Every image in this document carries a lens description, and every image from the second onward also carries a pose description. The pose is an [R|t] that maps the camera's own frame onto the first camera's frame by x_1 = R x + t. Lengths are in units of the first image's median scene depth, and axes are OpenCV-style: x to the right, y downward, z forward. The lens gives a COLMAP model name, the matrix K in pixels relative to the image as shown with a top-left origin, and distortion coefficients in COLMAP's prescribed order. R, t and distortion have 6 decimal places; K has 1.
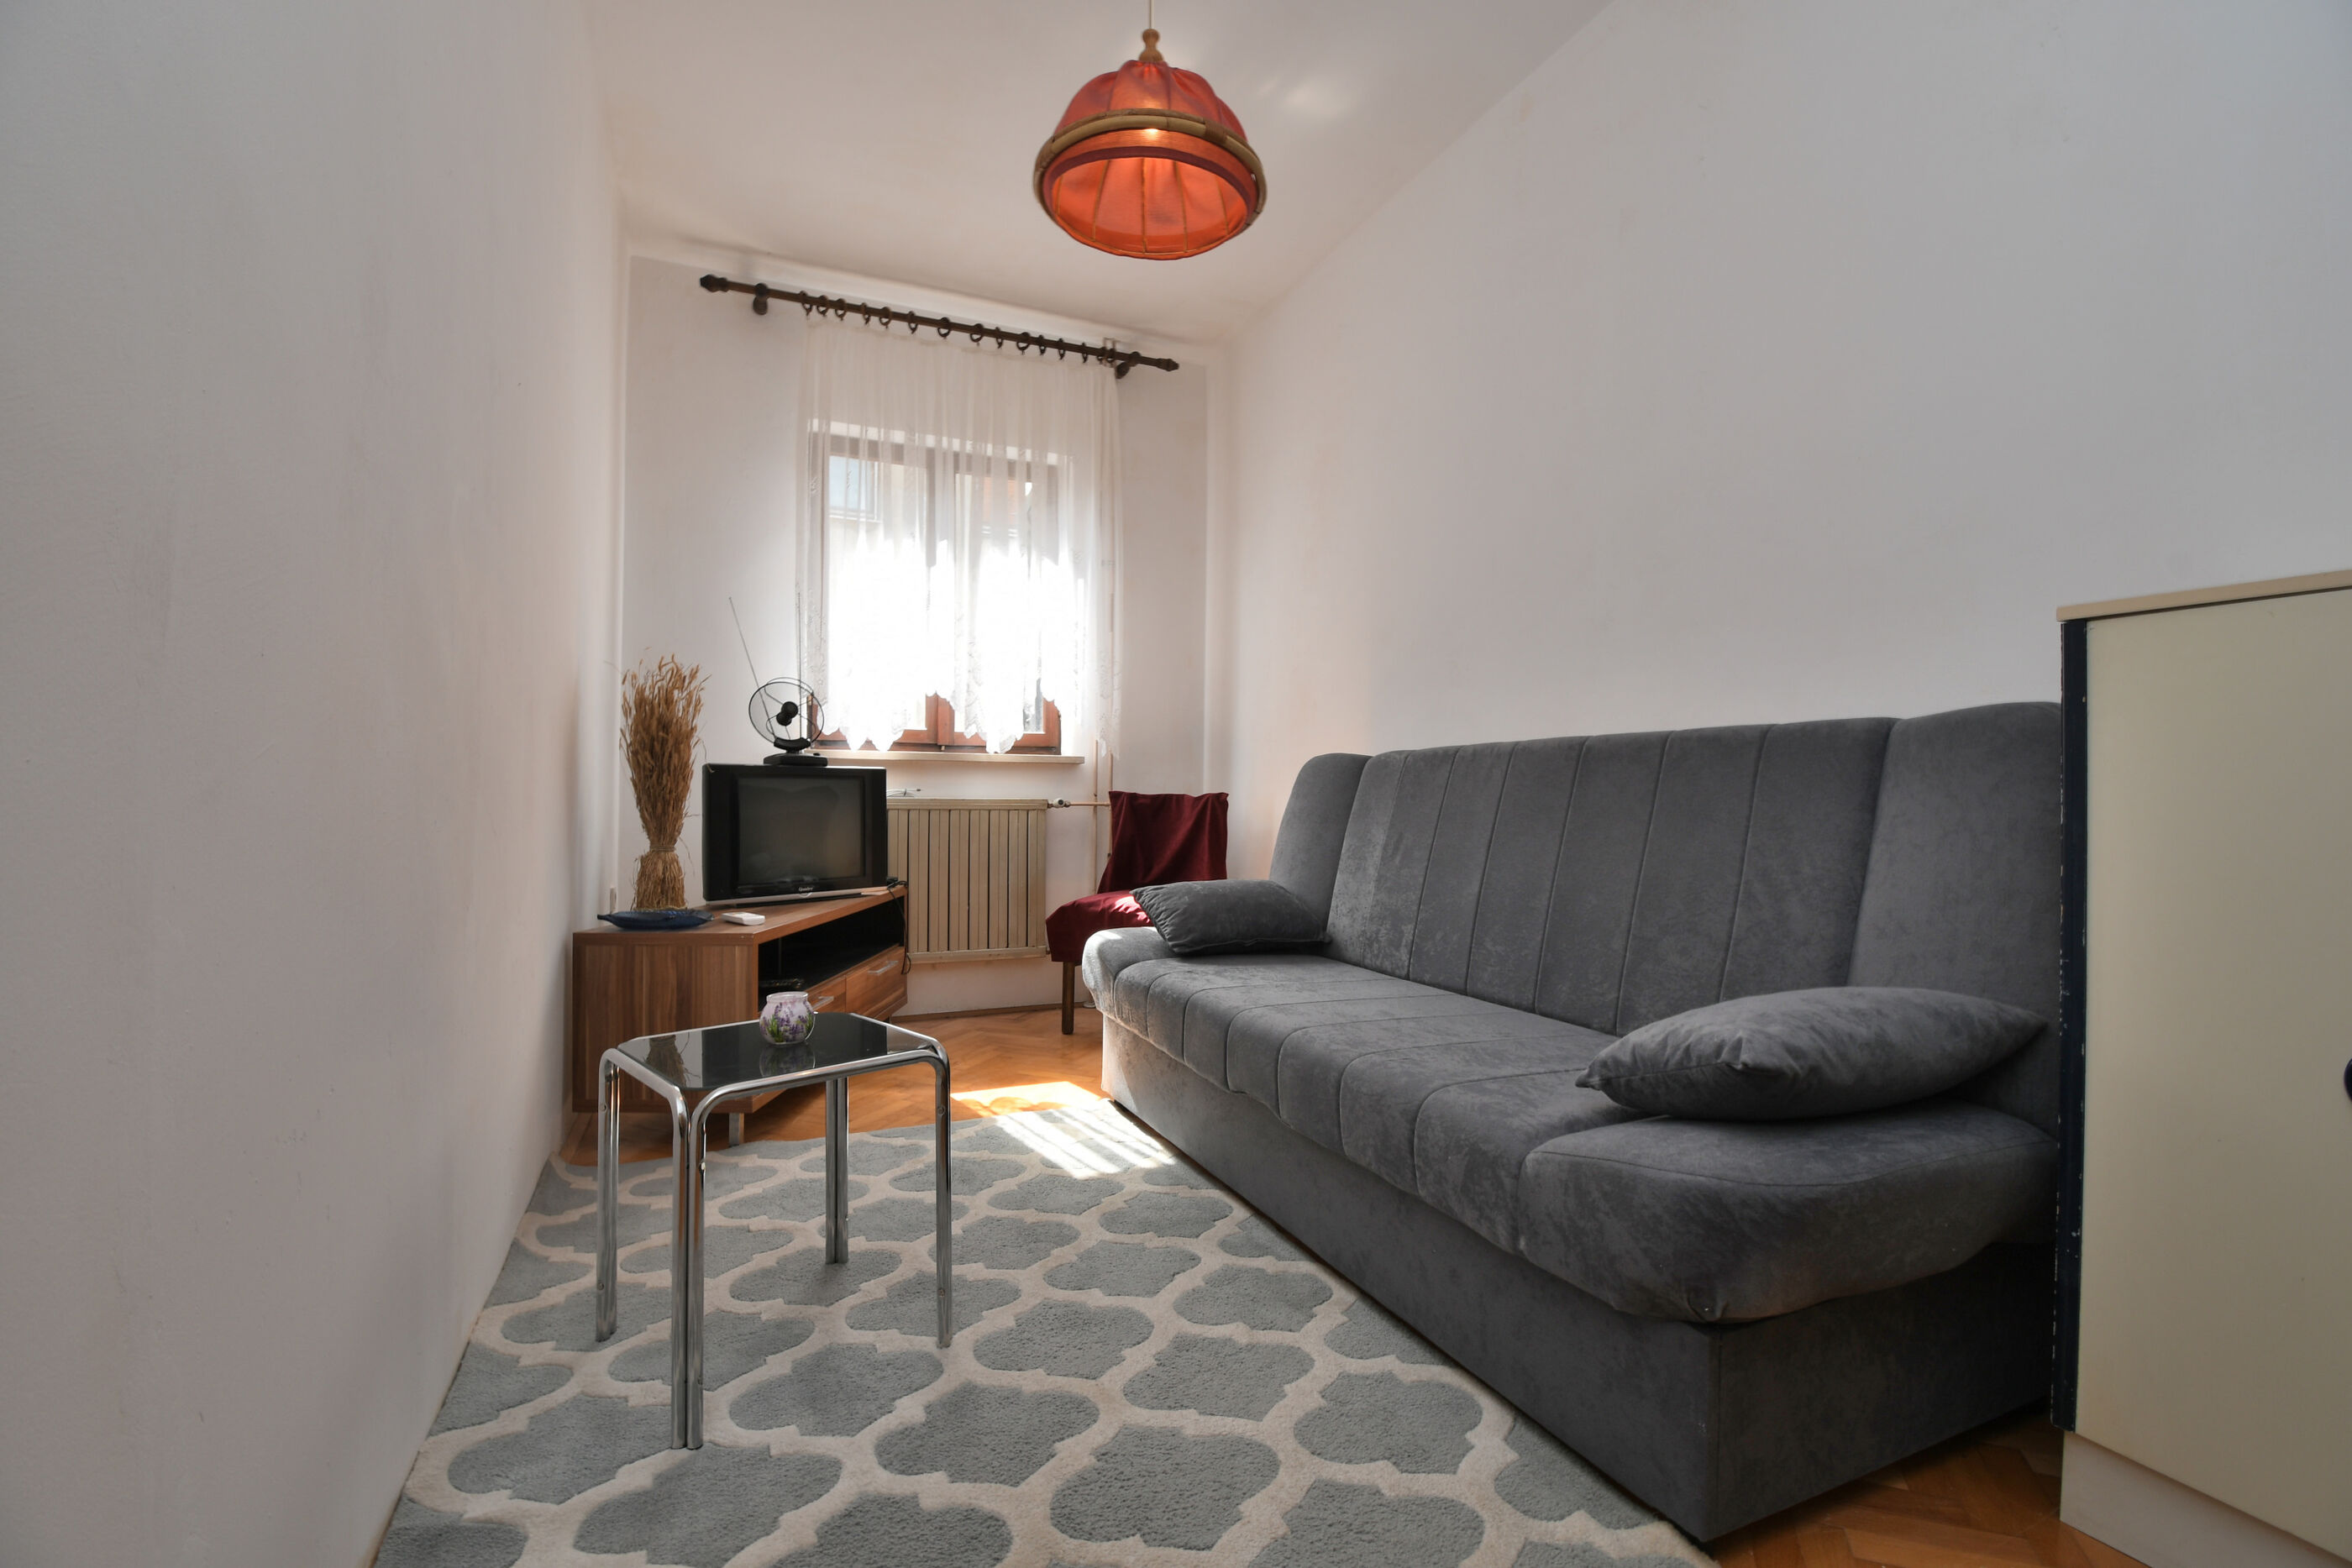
lens RADIAL K [[1044.4, 0, 1176.0], [0, 1044.4, 784.0], [0, 0, 1]] dist [0.031417, -0.032892]
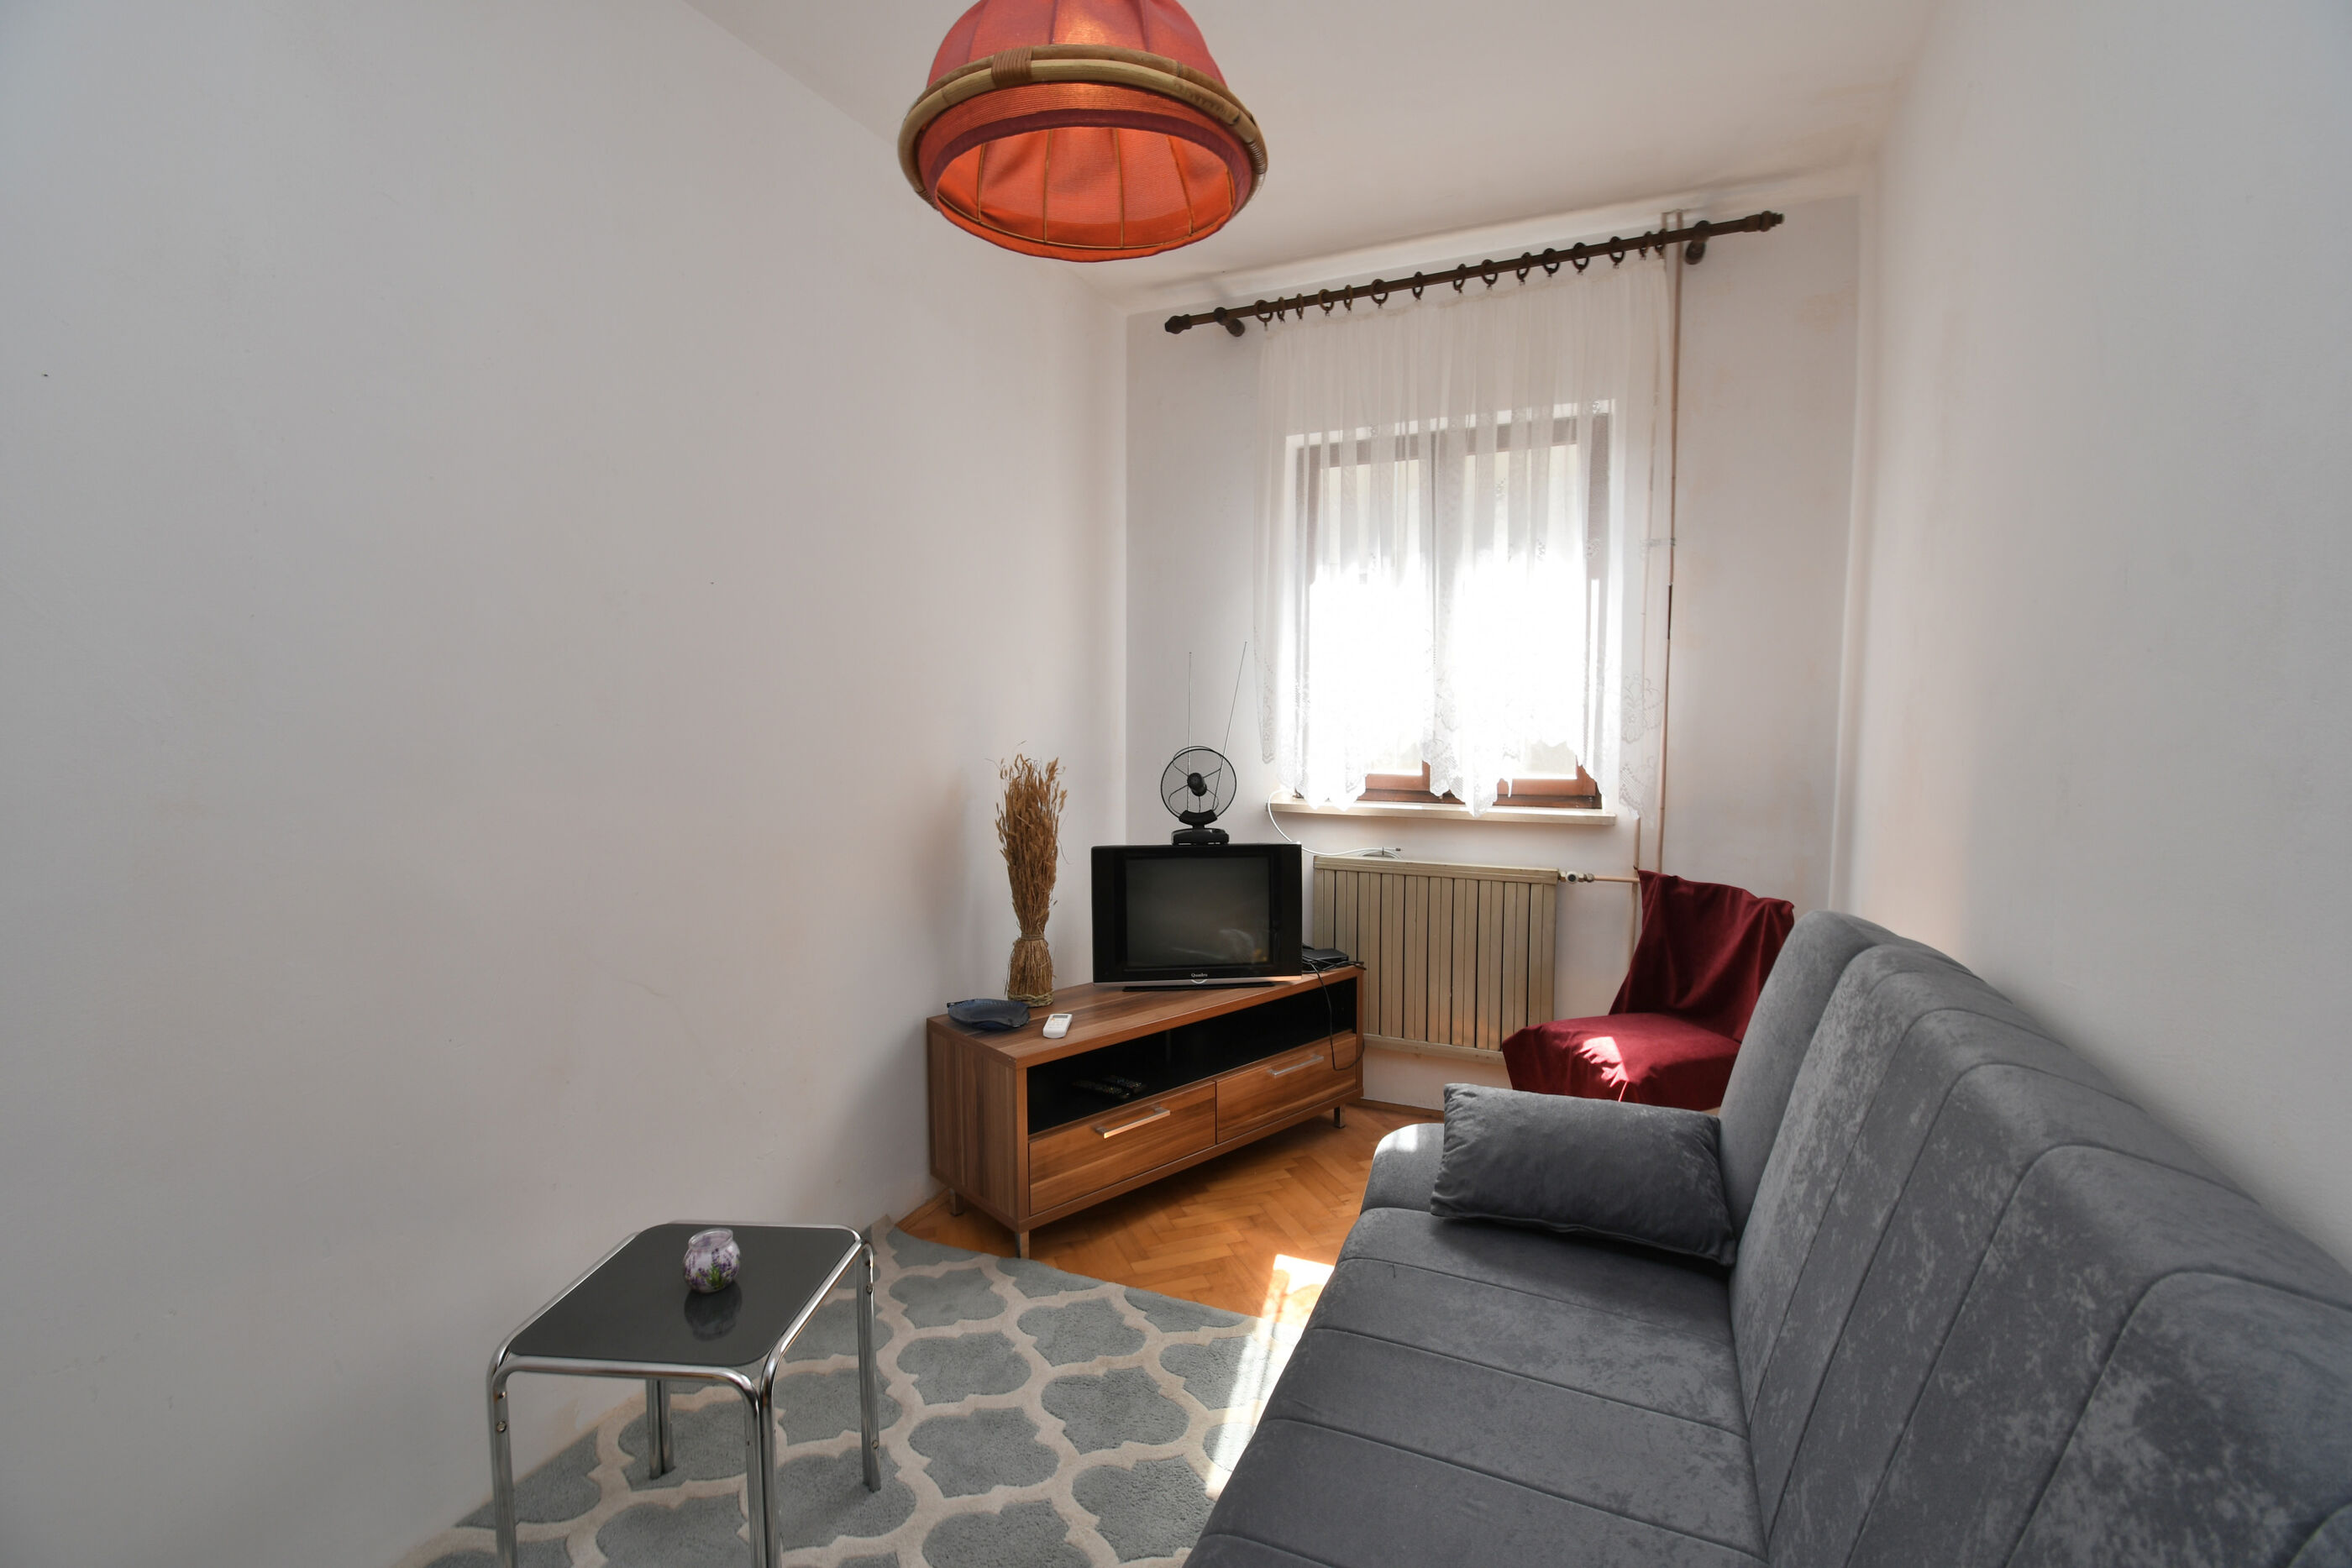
lens RADIAL K [[1014.6, 0, 1179.7], [0, 1014.6, 804.3], [0, 0, 1]] dist [-0.002701, -0.000350]
pose [[0.683563, 0.055079, -0.727811, 0.239470], [0.013673, 0.996007, 0.088218, -0.110120], [0.729764, -0.070254, 0.680080, 0.311634]]
